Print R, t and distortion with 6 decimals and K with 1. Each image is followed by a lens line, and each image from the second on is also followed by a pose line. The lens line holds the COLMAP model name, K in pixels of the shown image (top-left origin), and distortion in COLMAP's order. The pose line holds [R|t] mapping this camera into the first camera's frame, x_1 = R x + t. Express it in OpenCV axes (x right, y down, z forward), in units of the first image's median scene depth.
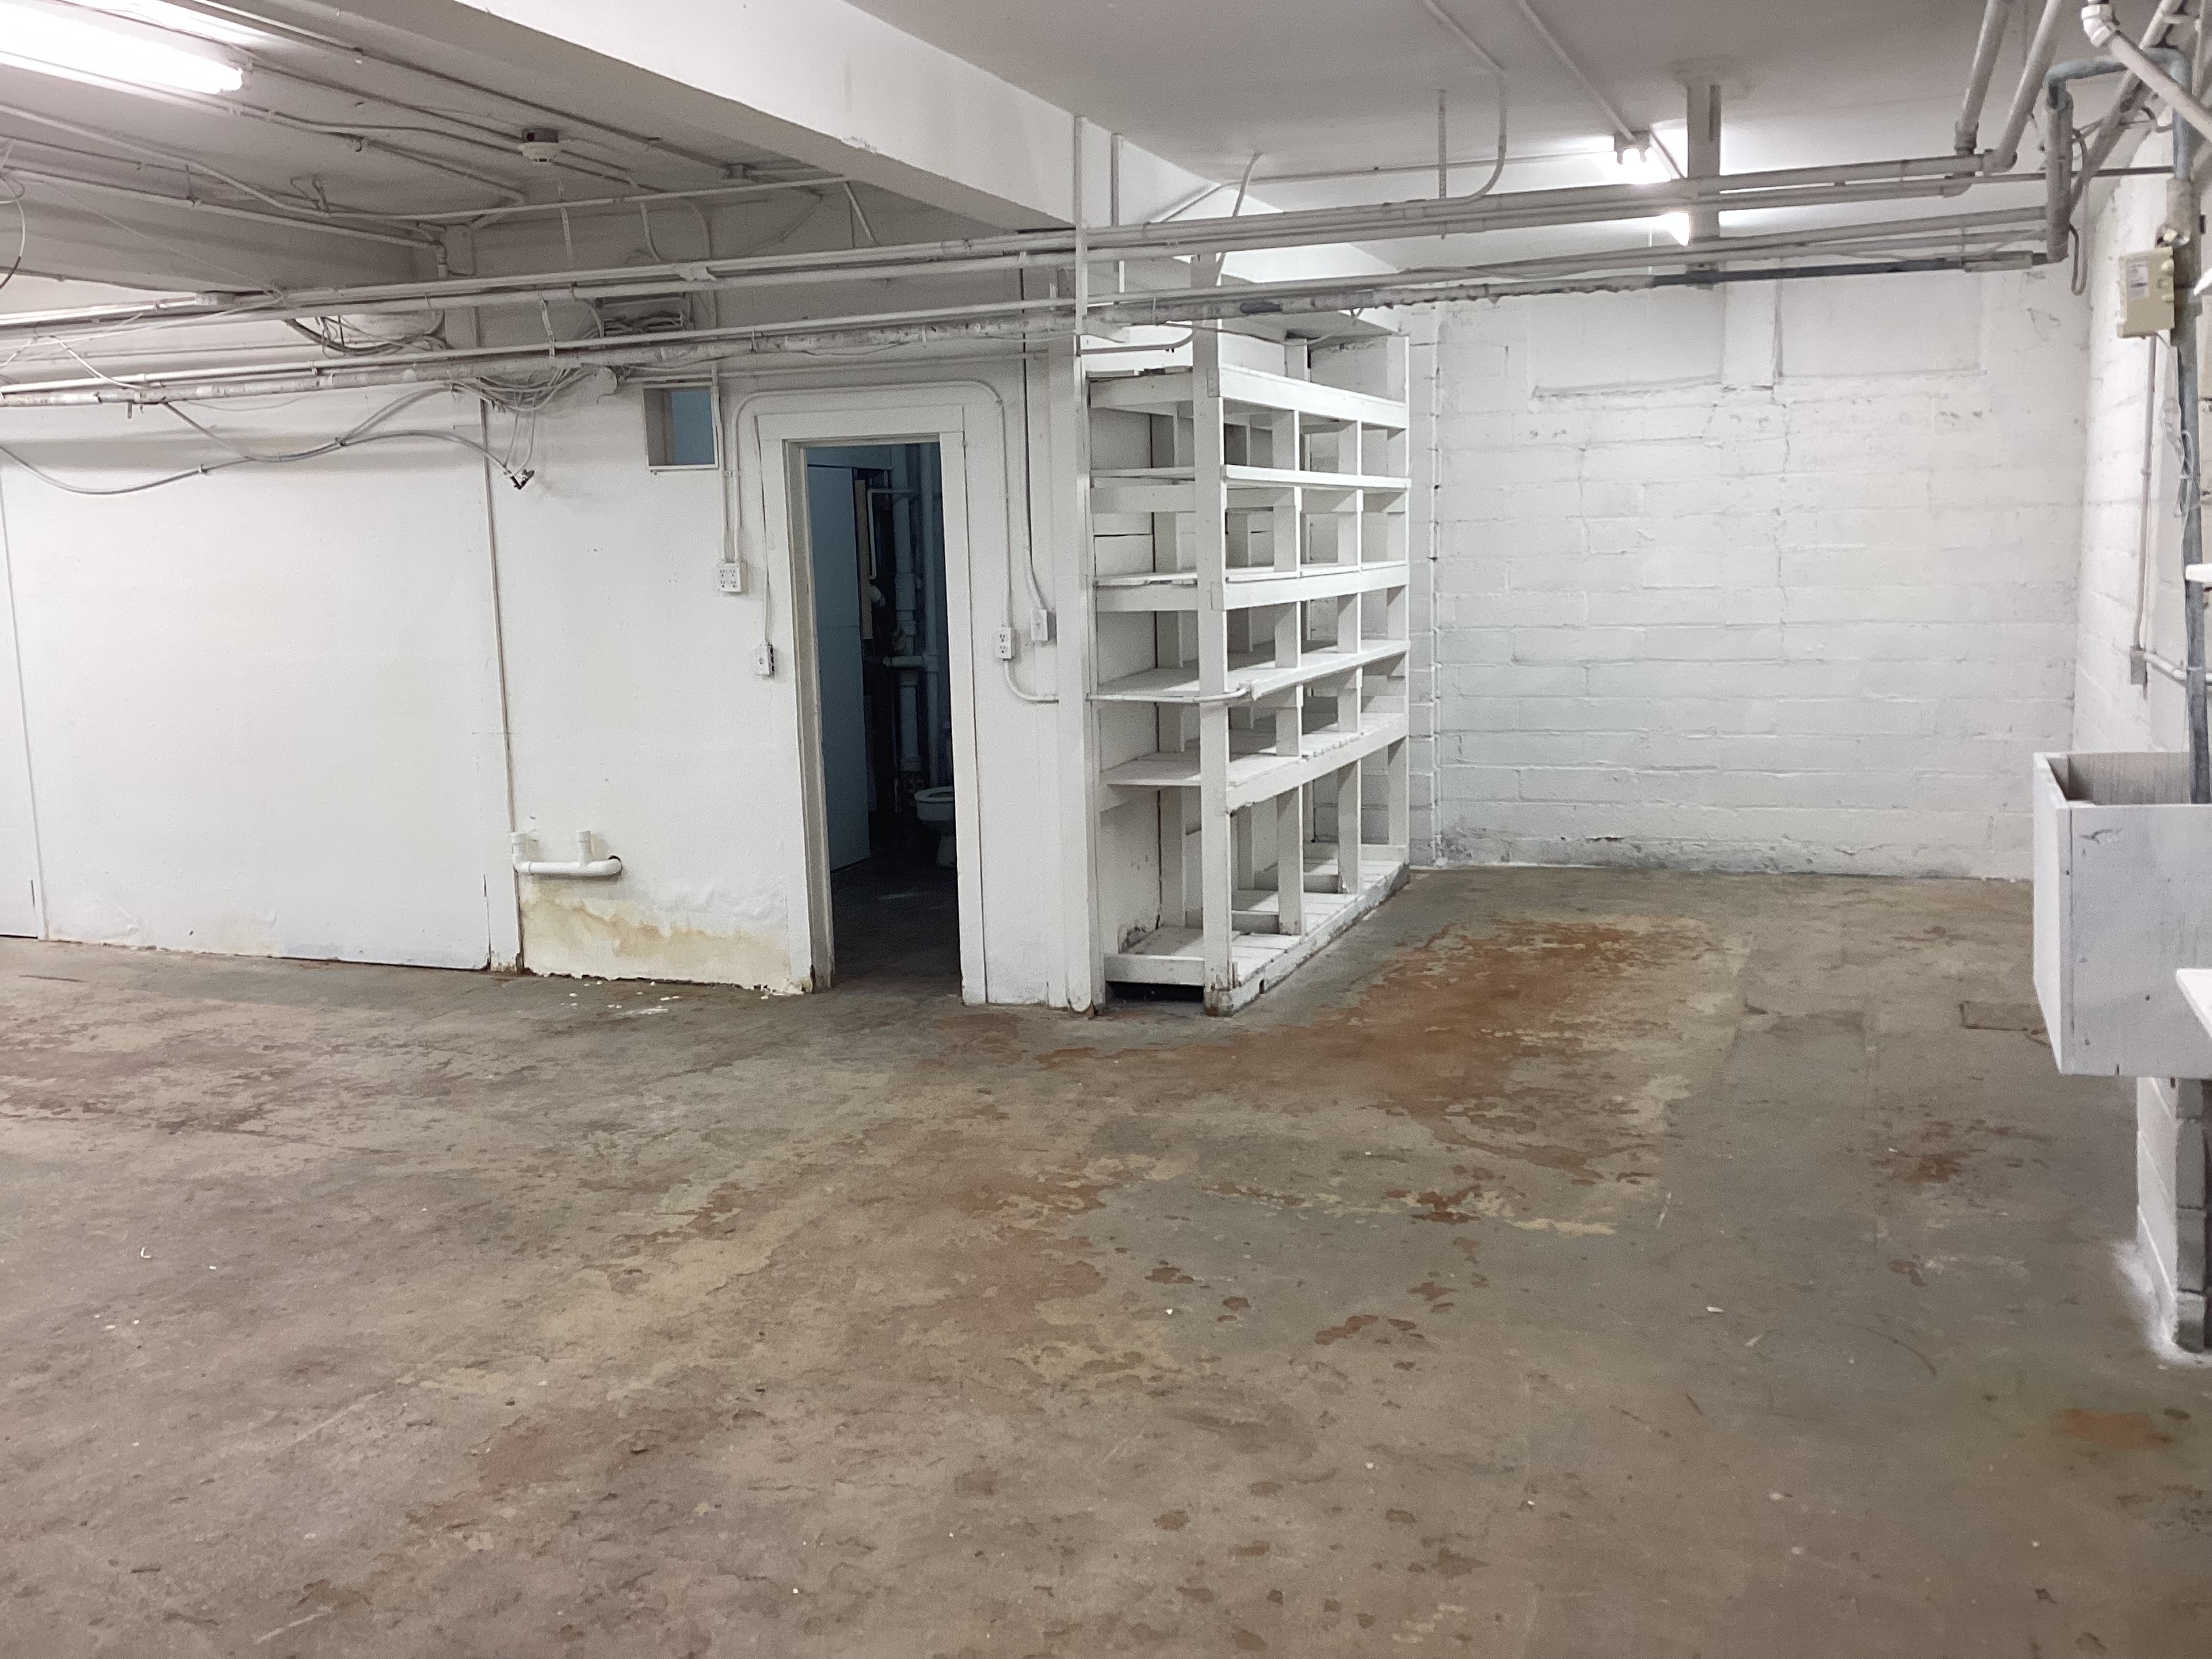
lens RADIAL K [[2004.0, 0, 1106.0], [0, 2004.0, 829.5], [0, 0, 1]] dist [0.055123, -0.108308]
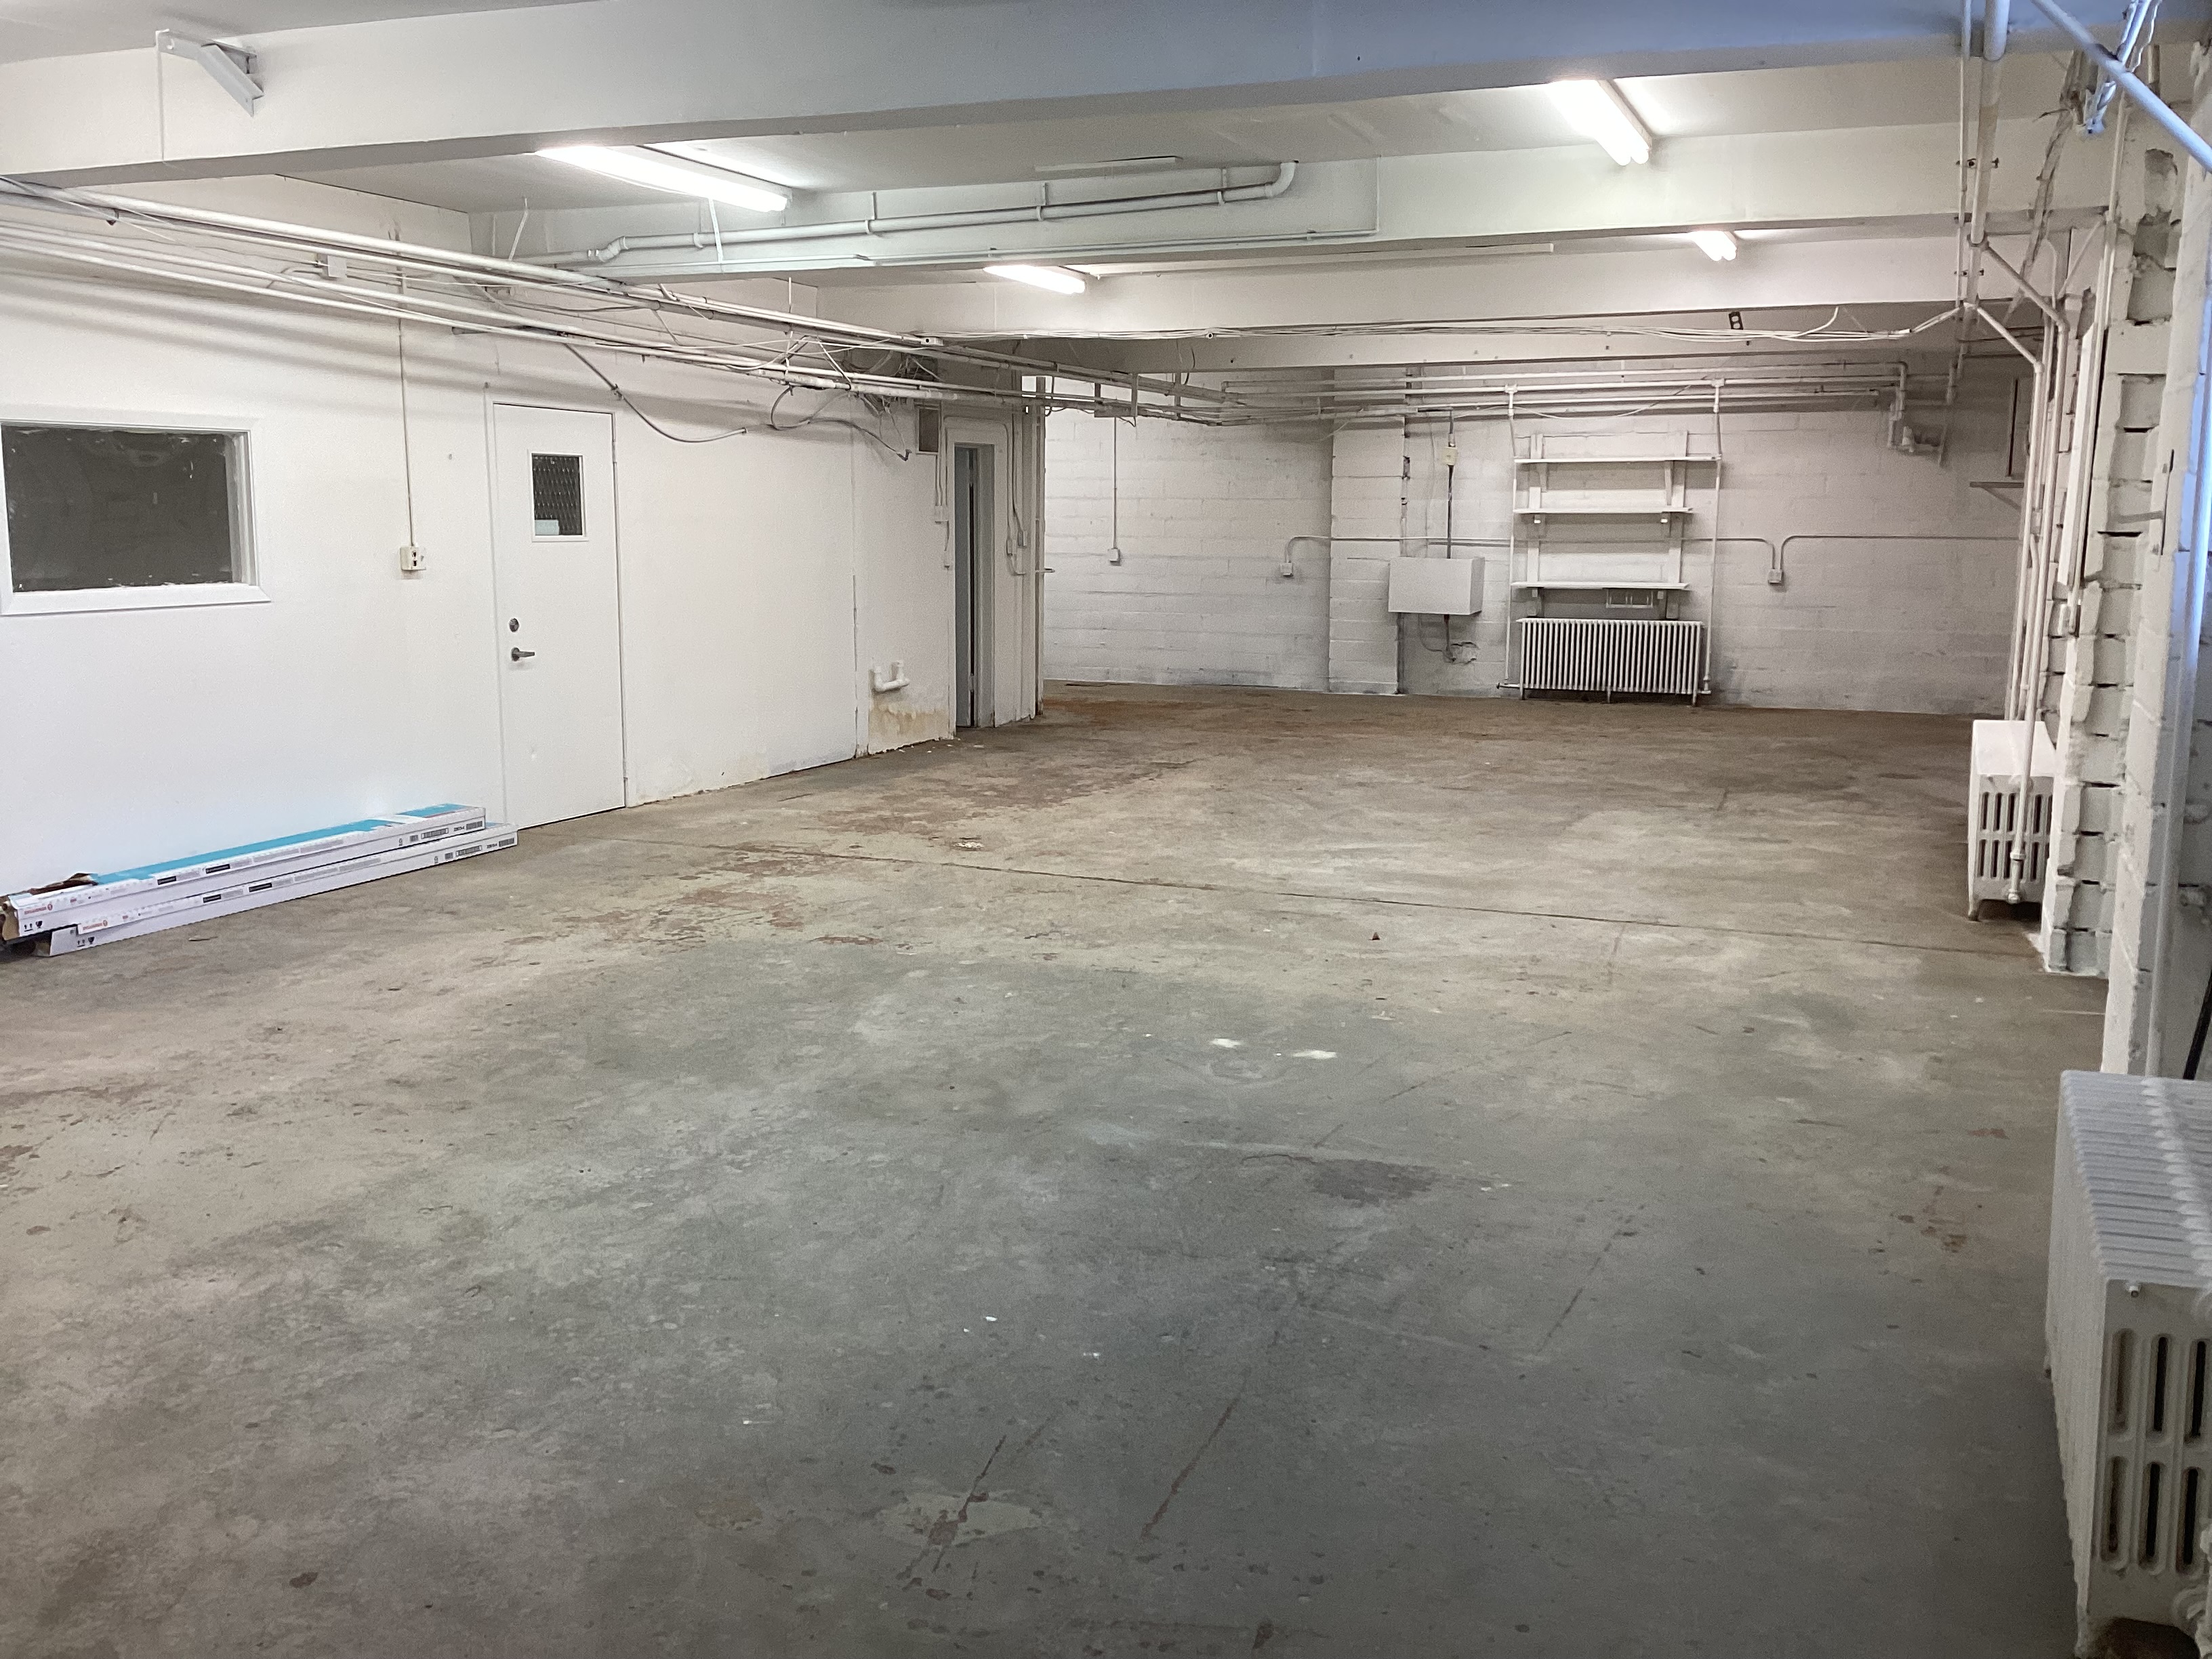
lens RADIAL K [[1984.4, 0, 1111.7], [0, 1984.4, 821.0], [0, 0, 1]] dist [0.135392, -0.277088]
pose [[0.025755, -0.129086, 0.991299, -2.186559], [0.140893, 0.982198, 0.124240, -0.058411], [-0.989690, 0.136468, 0.043484, 0.856380]]
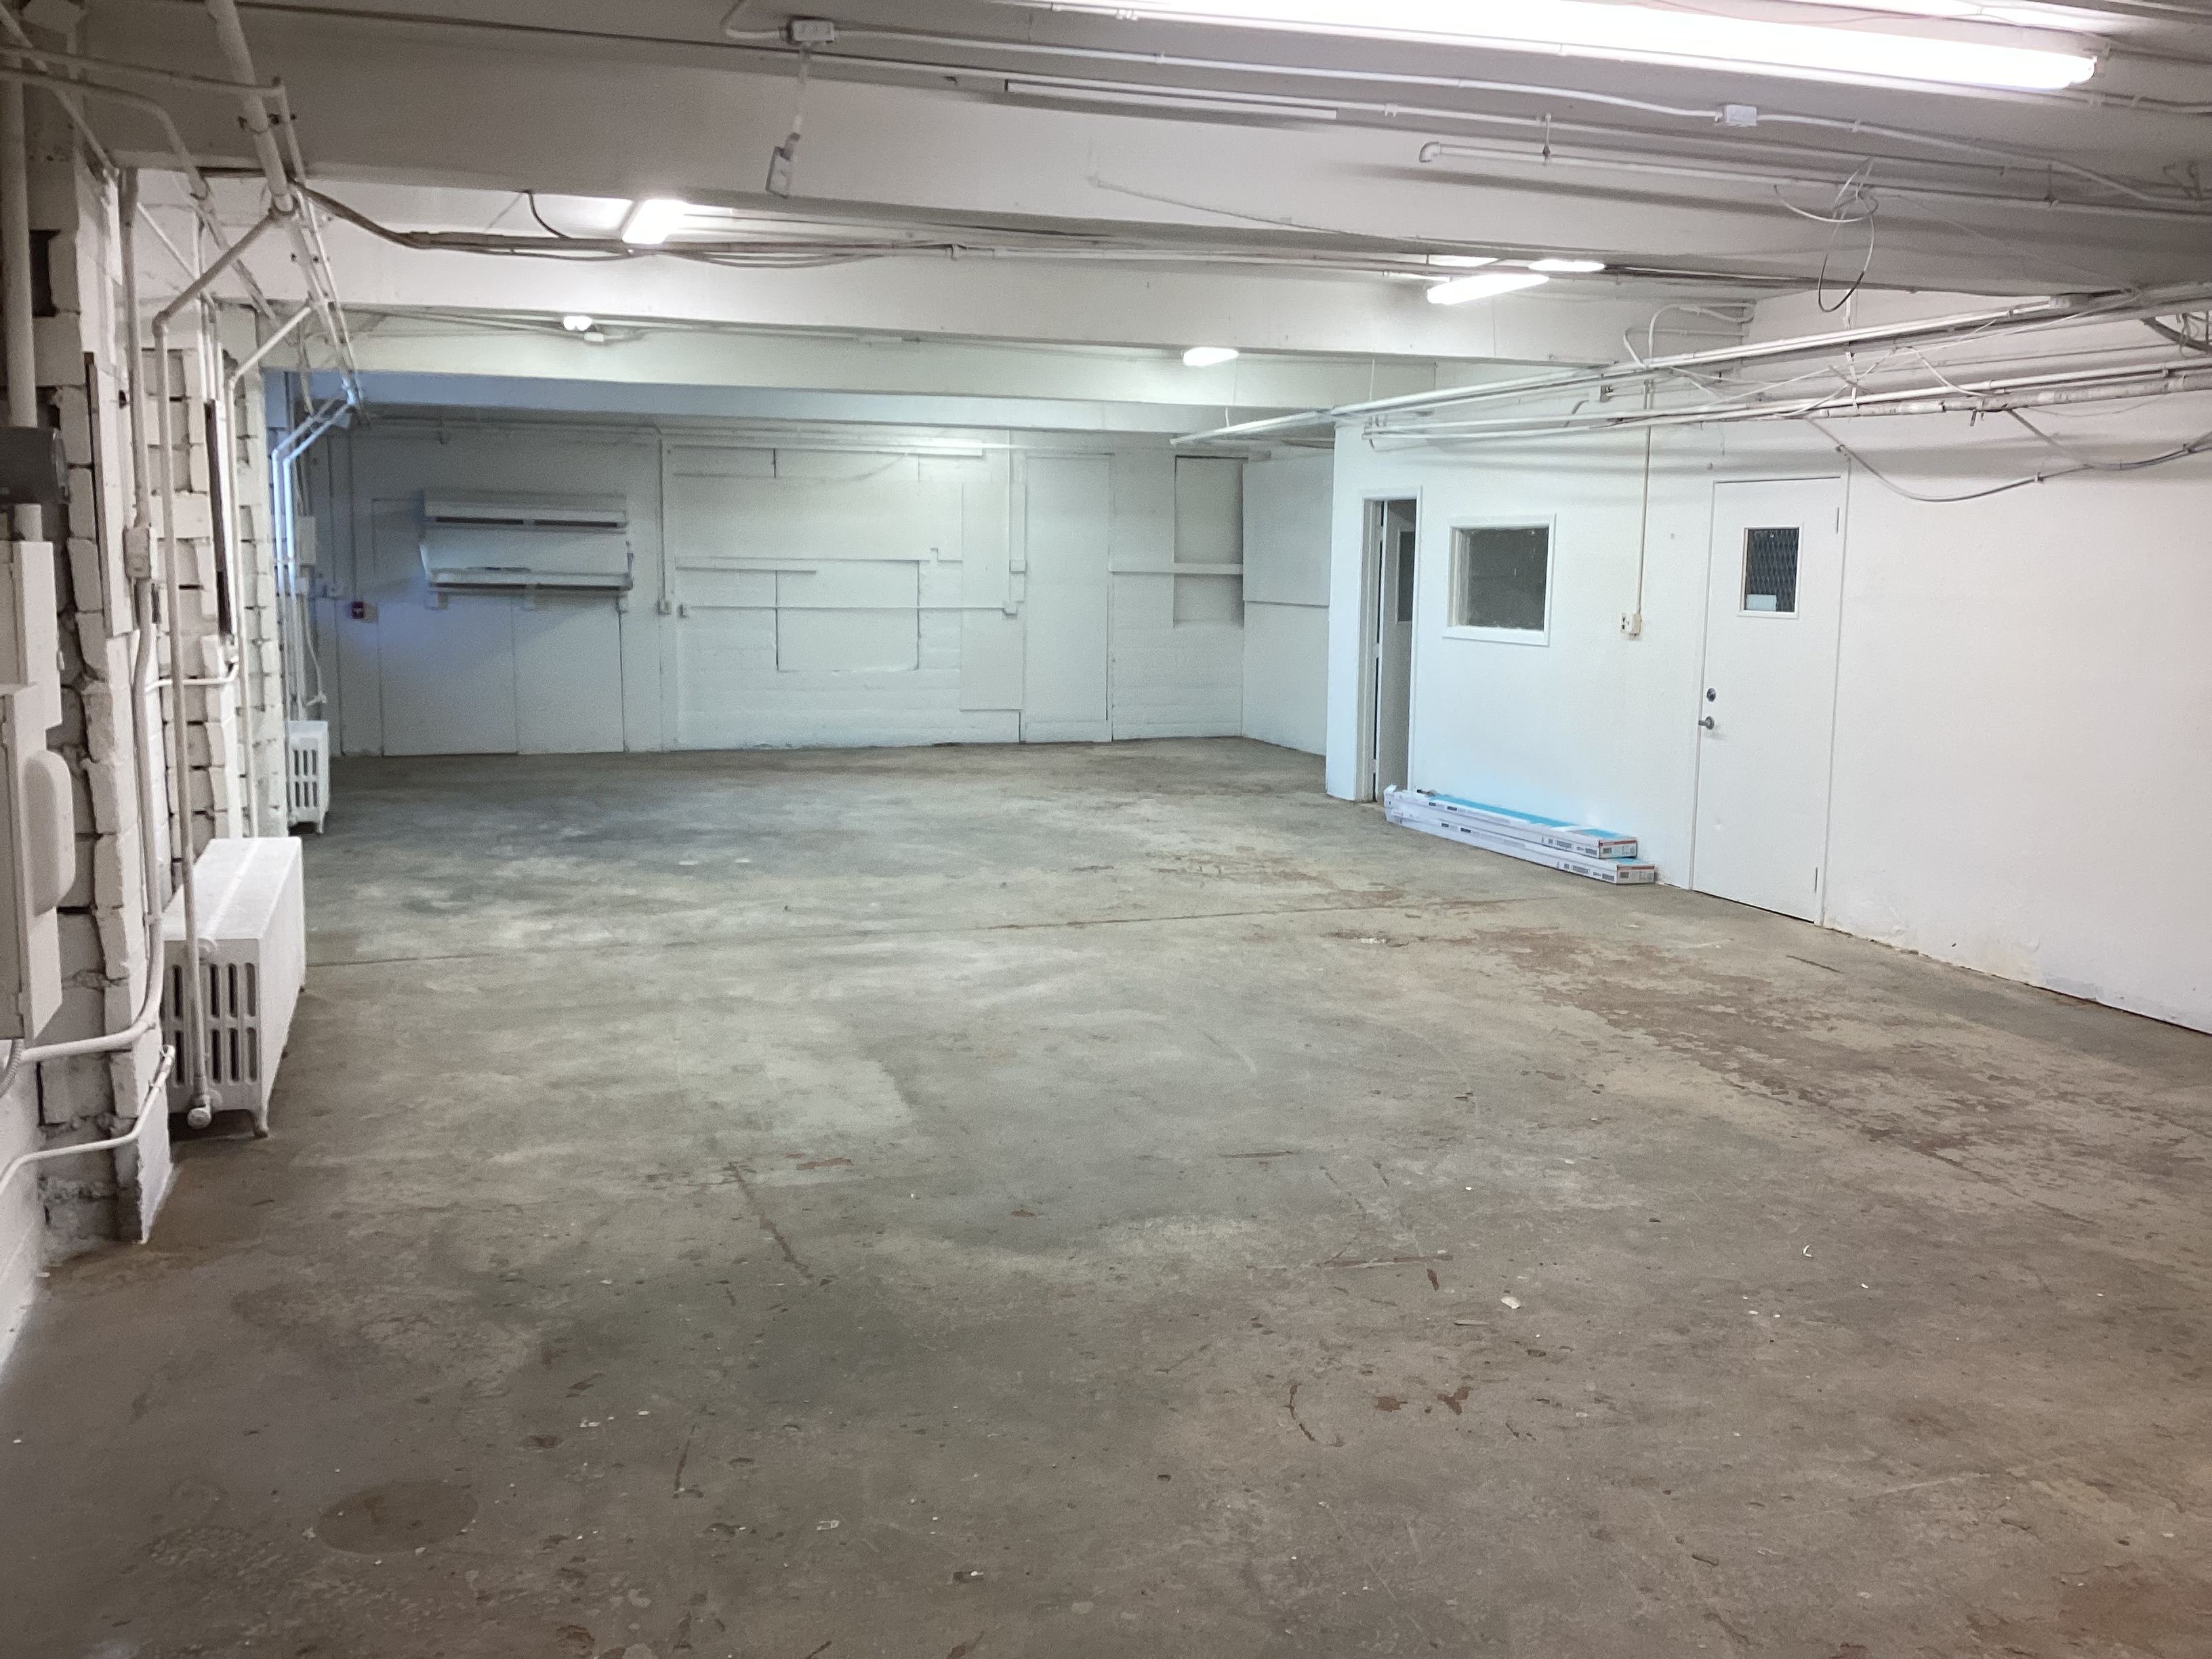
lens RADIAL K [[2004.0, 0, 1106.0], [0, 2004.0, 829.5], [0, 0, 1]] dist [0.055123, -0.108308]
pose [[0.638658, 0.137206, -0.757160, 0.031362], [-0.138690, 0.988386, 0.062123, -0.011497], [0.756889, 0.065335, 0.650269, 0.048905]]
